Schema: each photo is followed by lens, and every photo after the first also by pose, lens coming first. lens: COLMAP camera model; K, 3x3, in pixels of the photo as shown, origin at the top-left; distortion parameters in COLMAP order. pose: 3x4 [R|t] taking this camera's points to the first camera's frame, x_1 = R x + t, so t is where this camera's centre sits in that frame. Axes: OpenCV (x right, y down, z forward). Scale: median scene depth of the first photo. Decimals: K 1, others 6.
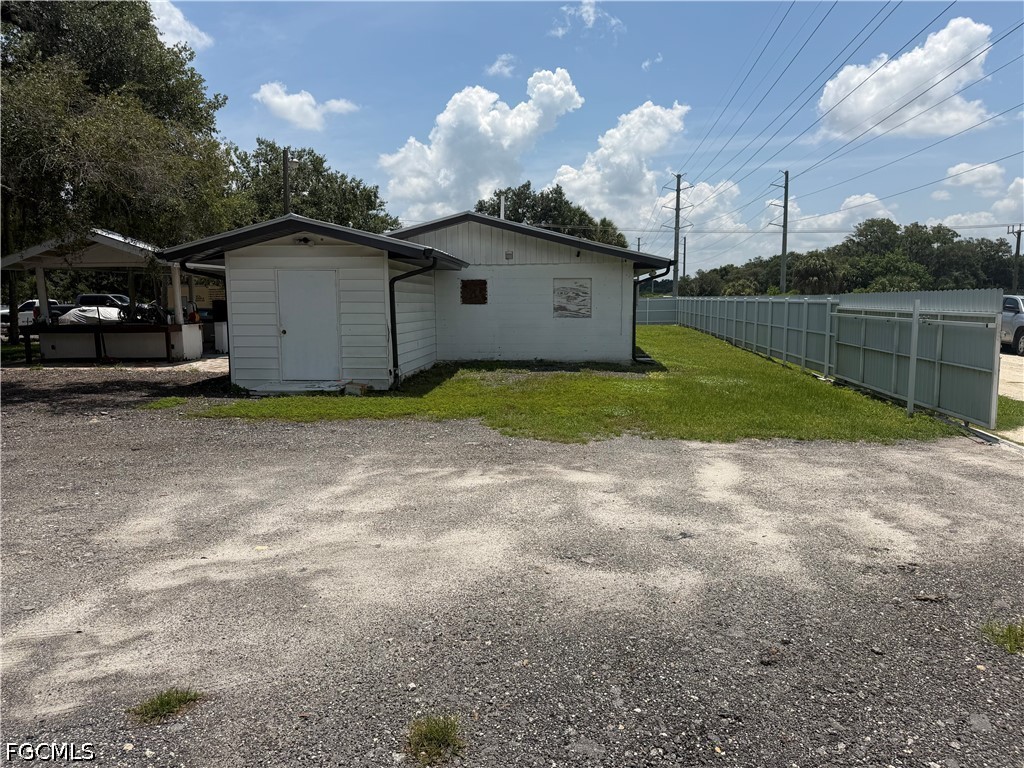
lens RADIAL K [[744.5, 0, 511.5], [0, 744.5, 394.7], [0, 0, 1]] dist [0.063293, -0.067603]
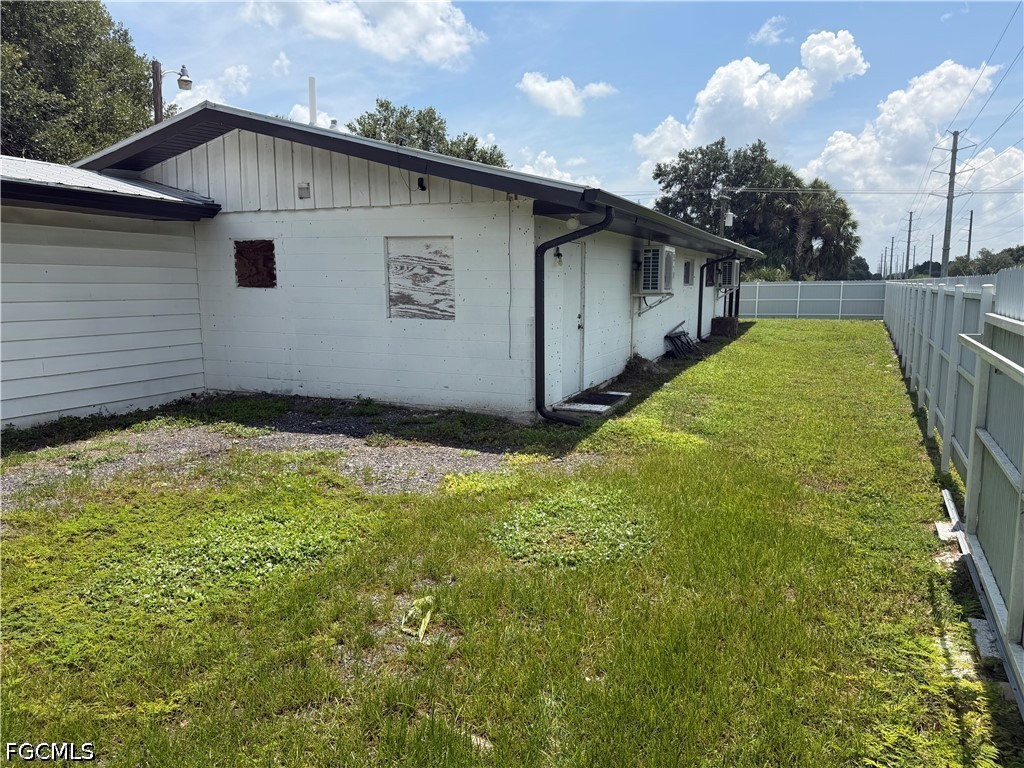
lens RADIAL K [[744.5, 0, 517.4], [0, 744.5, 387.8], [0, 0, 1]] dist [0.063293, -0.067603]
pose [[0.948491, 0.055258, -0.311949, 0.291487], [-0.051132, 0.998463, 0.021398, -0.070674], [0.312651, -0.004345, 0.949858, 0.548655]]
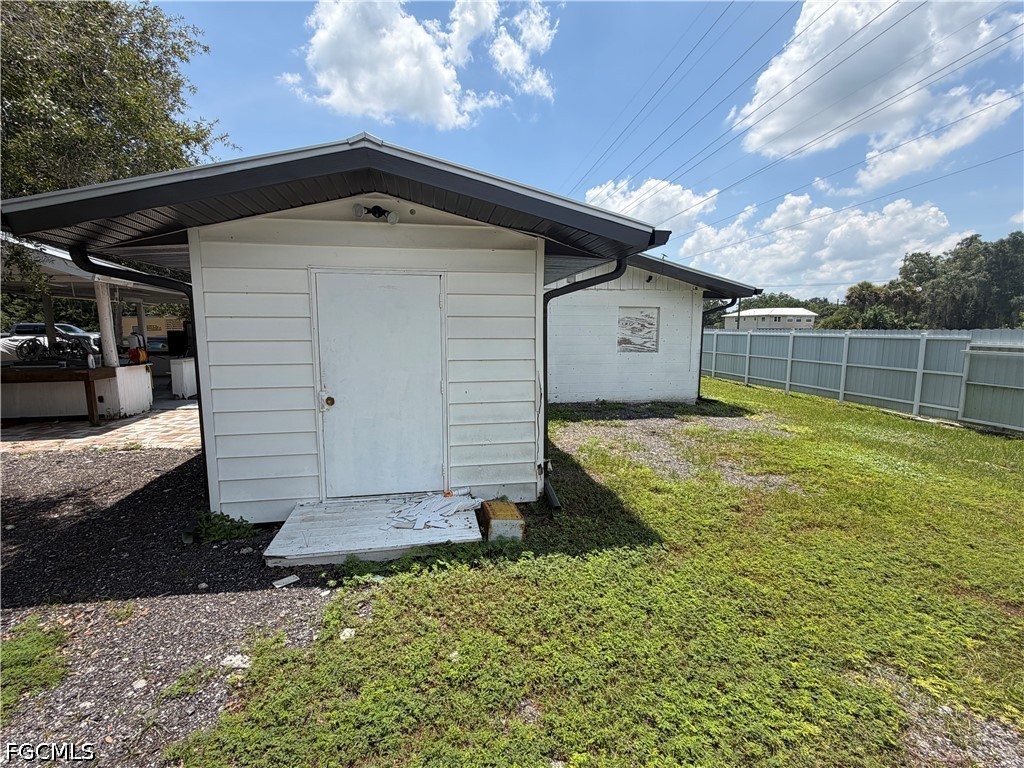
lens RADIAL K [[455.2, 0, 502.0], [0, 455.2, 376.7], [0, 0, 1]] dist [-0.000173, 0.000331]
pose [[0.970823, -0.016921, 0.239200, -0.197912], [0.021050, 0.999670, -0.014717, -0.069015], [-0.238873, 0.019323, 0.970859, 0.513195]]
